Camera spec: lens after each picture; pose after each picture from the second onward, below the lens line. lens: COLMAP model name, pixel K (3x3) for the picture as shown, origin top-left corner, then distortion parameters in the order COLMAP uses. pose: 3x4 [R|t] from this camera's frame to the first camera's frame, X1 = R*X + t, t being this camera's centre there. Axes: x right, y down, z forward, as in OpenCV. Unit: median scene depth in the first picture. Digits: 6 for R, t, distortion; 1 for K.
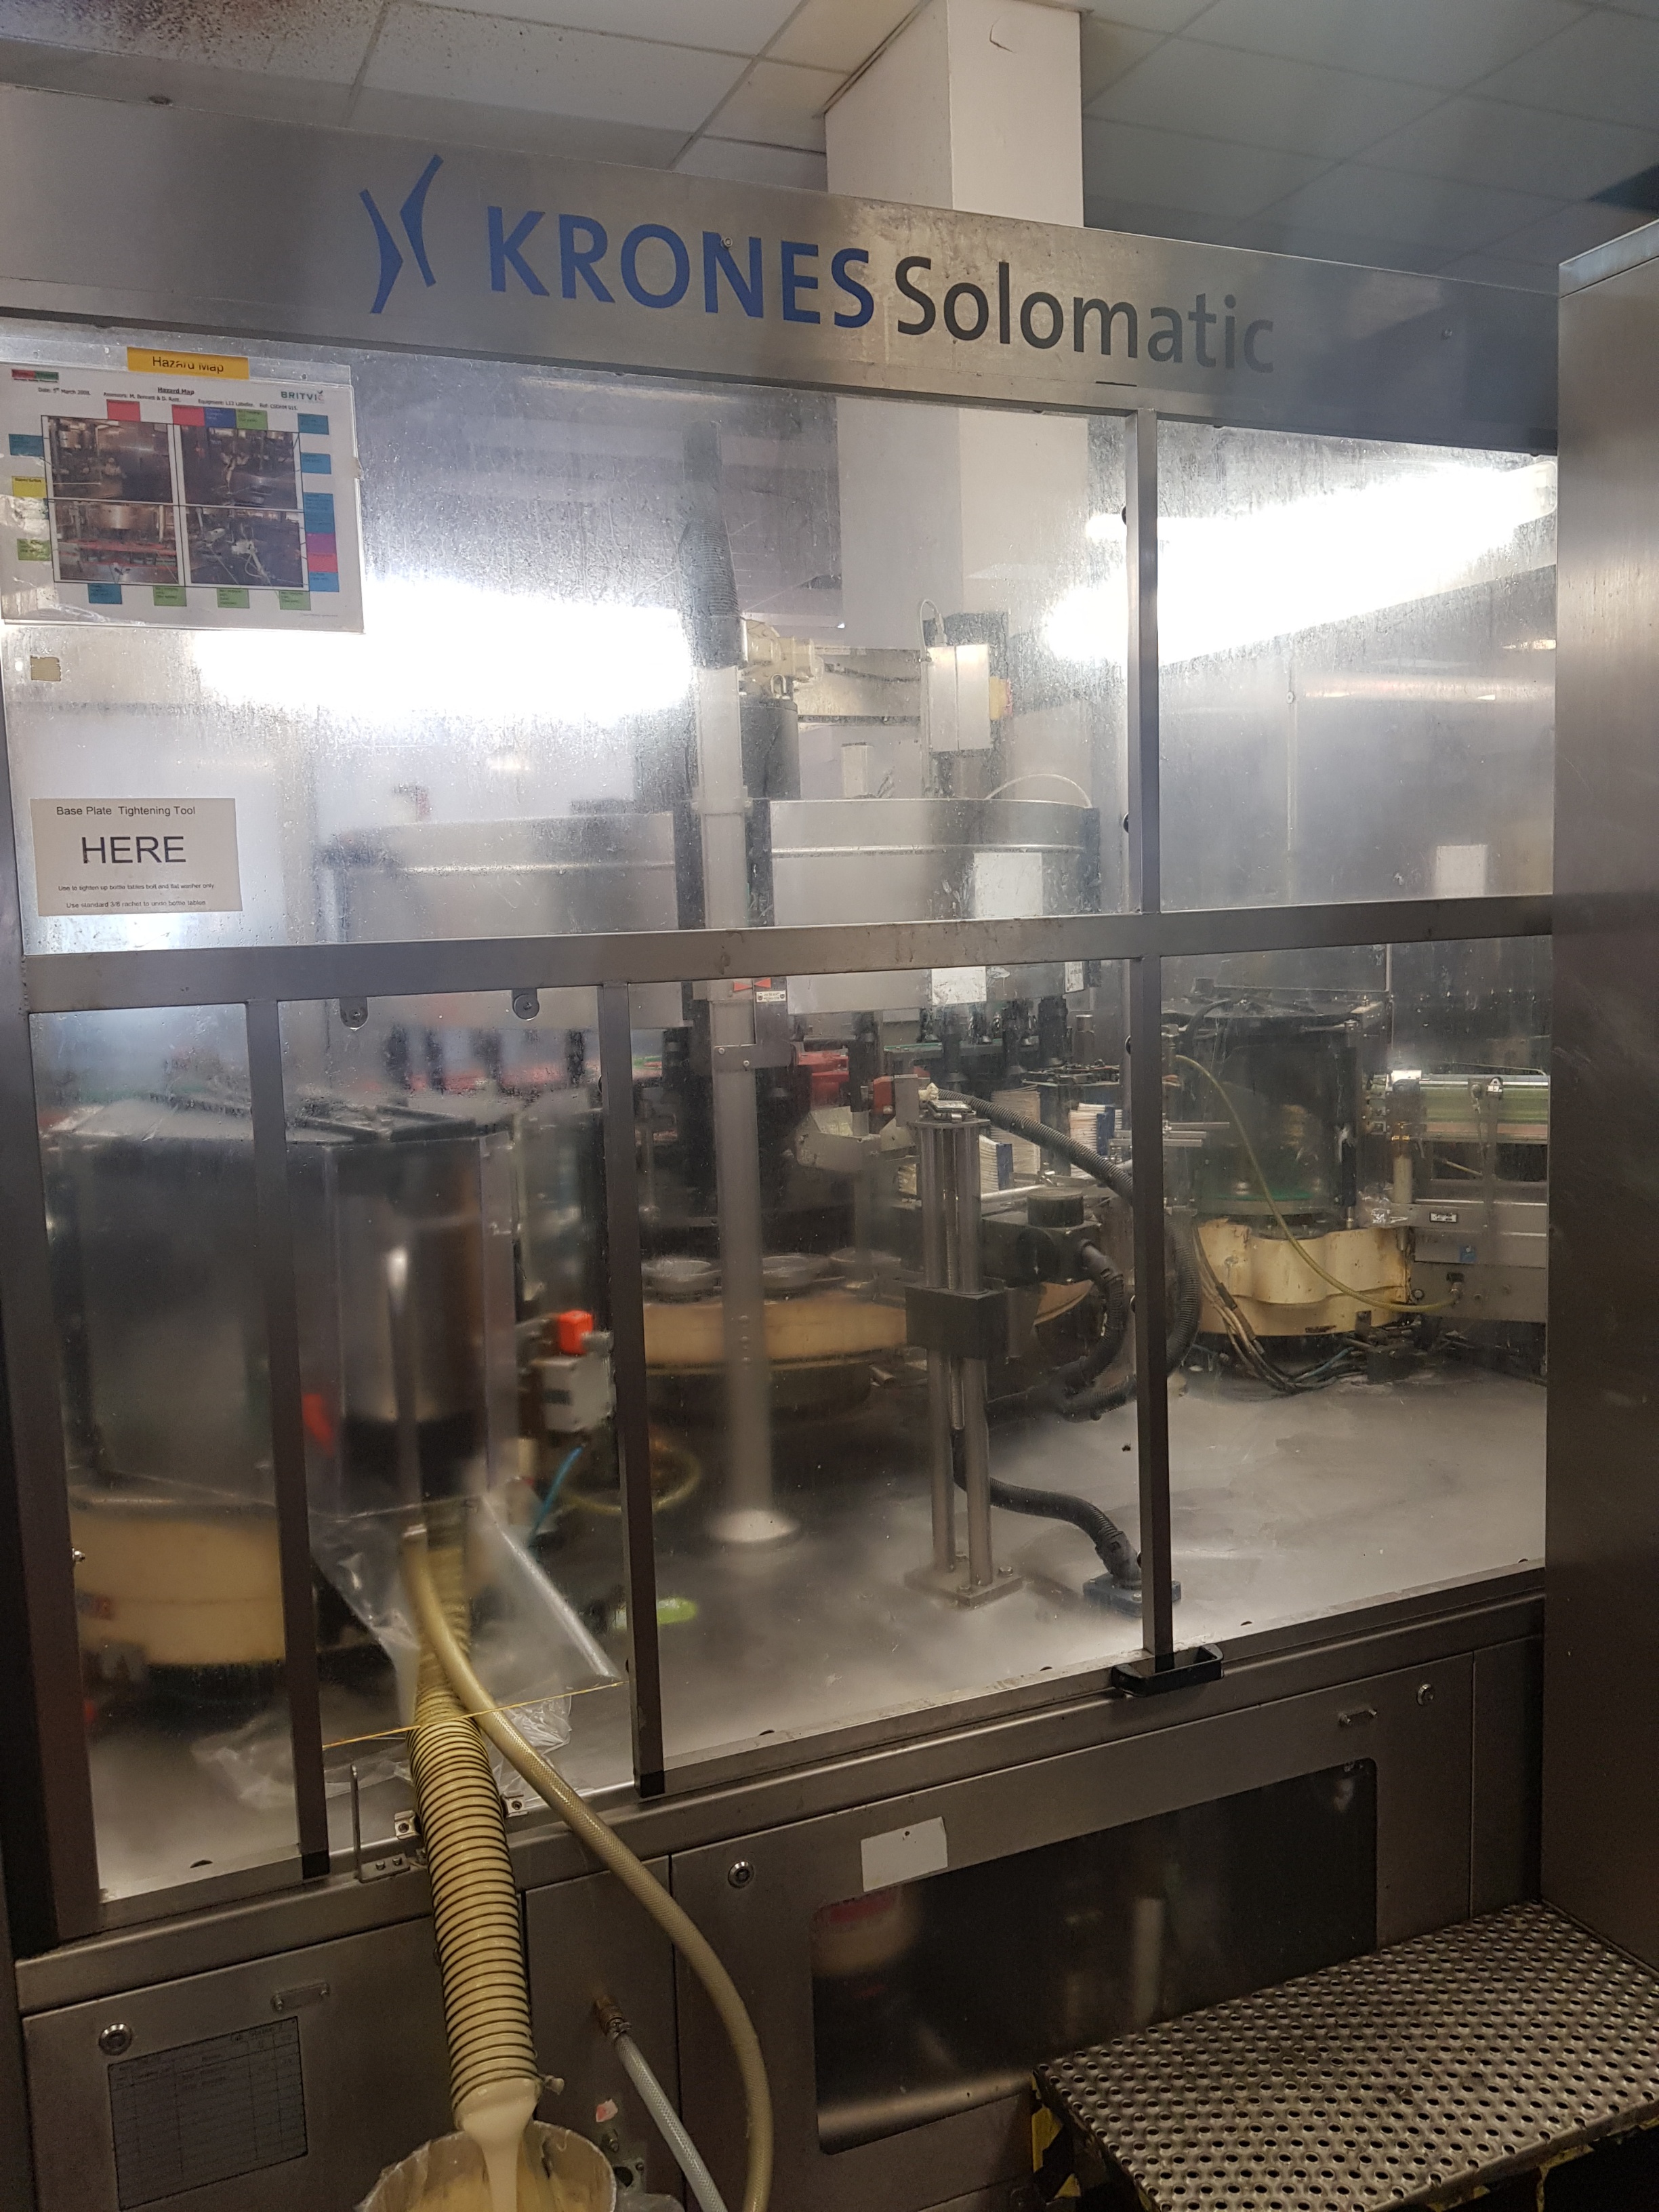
lens RADIAL K [[1719.1, 0, 813.5], [0, 1719.1, 1133.8], [0, 0, 1]] dist [0.078687, -0.117954]
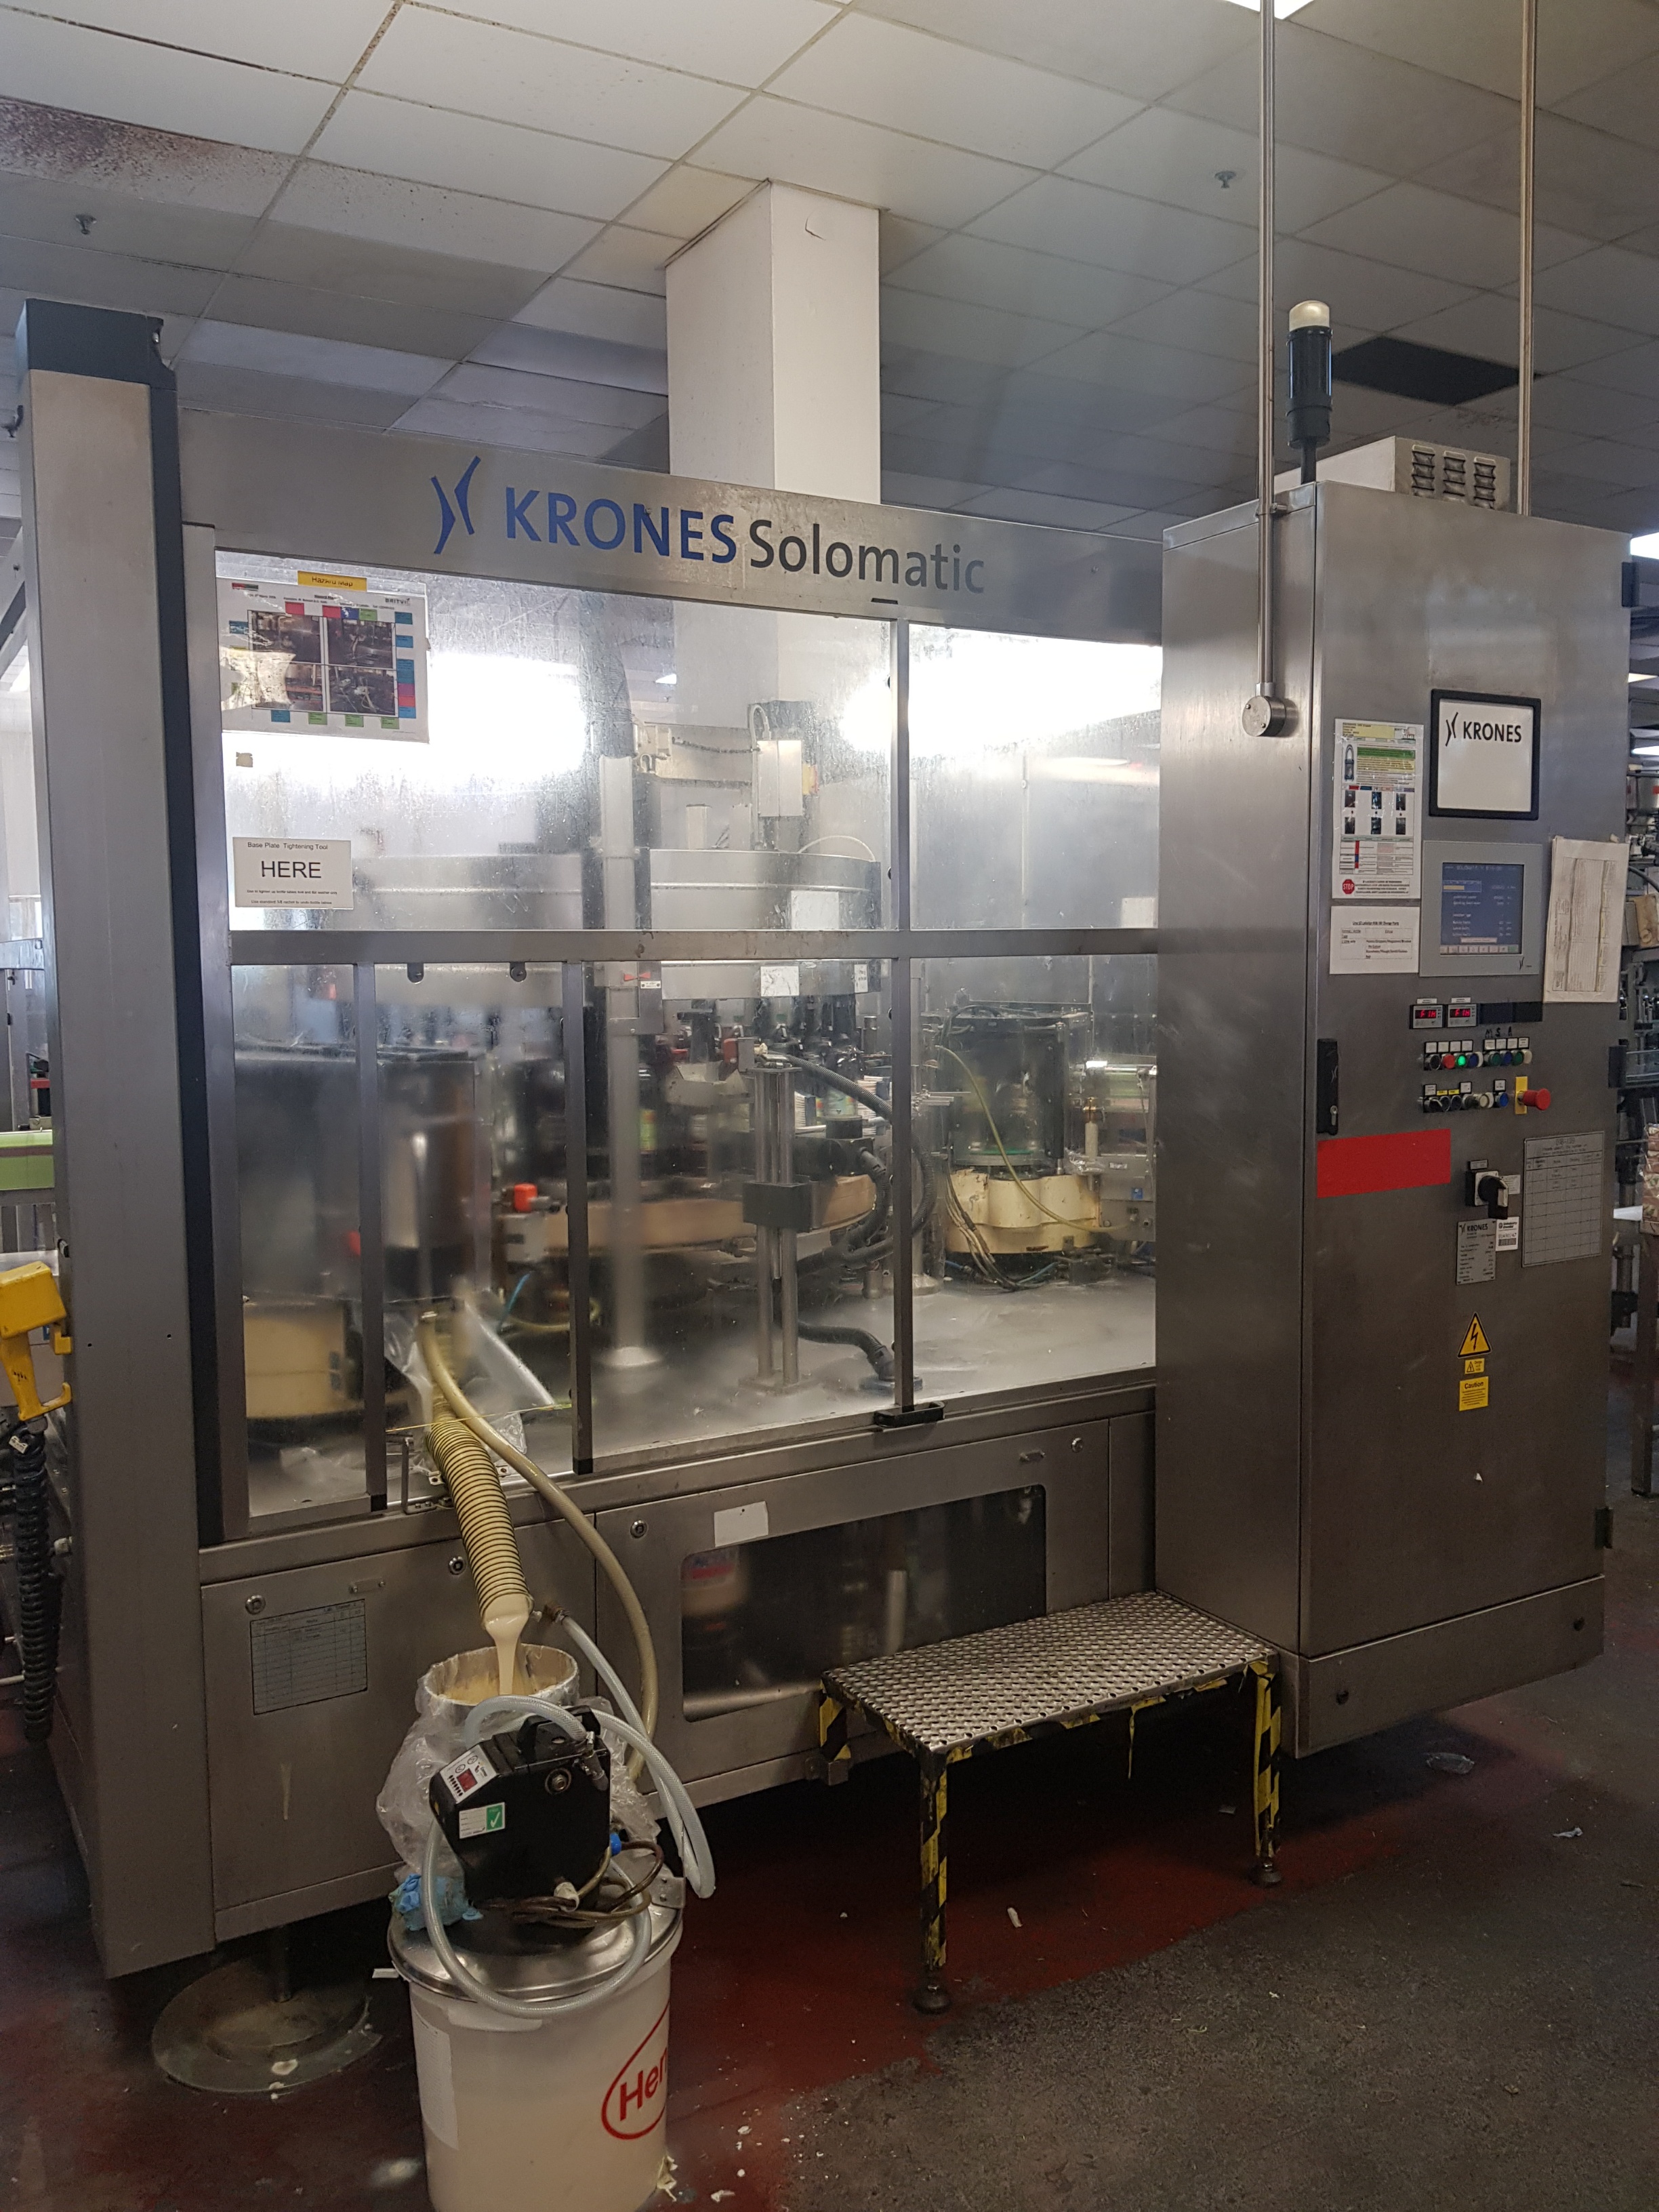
lens RADIAL K [[1719.1, 0, 813.5], [0, 1719.1, 1133.8], [0, 0, 1]] dist [0.078687, -0.117954]
pose [[0.993262, 0.014537, 0.114977, -0.063532], [-0.011701, 0.999611, -0.025305, 0.095579], [-0.115301, 0.023790, 0.993046, -0.530621]]
